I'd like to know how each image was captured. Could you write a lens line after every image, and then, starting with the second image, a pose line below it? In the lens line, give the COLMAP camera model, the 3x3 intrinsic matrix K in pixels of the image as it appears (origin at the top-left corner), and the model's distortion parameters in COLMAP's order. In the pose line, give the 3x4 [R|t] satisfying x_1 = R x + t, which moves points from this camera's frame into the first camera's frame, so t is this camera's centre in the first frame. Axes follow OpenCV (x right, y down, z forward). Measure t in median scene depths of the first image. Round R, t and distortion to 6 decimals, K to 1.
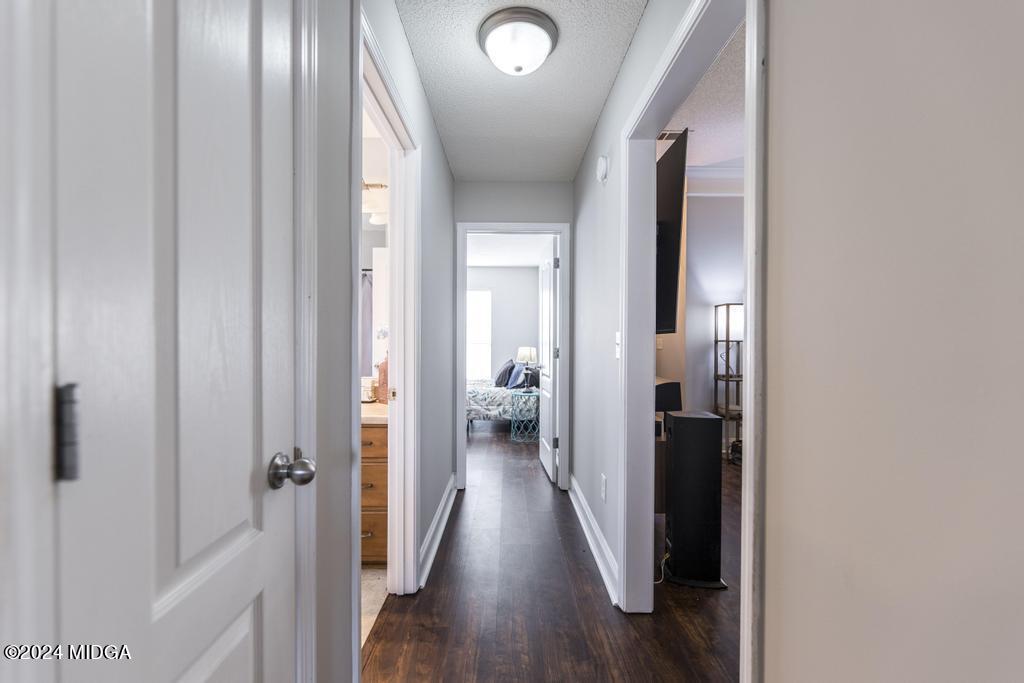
lens RADIAL K [[415.4, 0, 509.6], [0, 415.4, 346.2], [0, 0, 1]] dist [-0.001299, -0.000839]
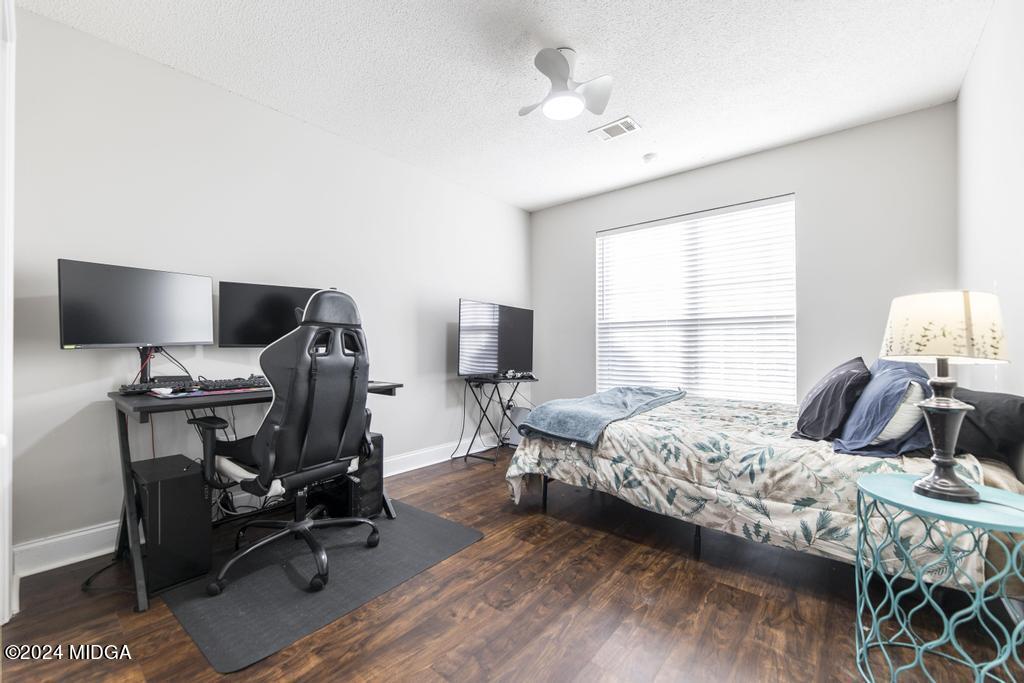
lens RADIAL K [[415.4, 0, 509.6], [0, 415.4, 346.2], [0, 0, 1]] dist [-0.001299, -0.000839]
pose [[0.757752, -0.007728, -0.652496, 0.010481], [0.000509, 0.999937, -0.011252, 0.030710], [0.652542, 0.008194, 0.757708, 0.629804]]
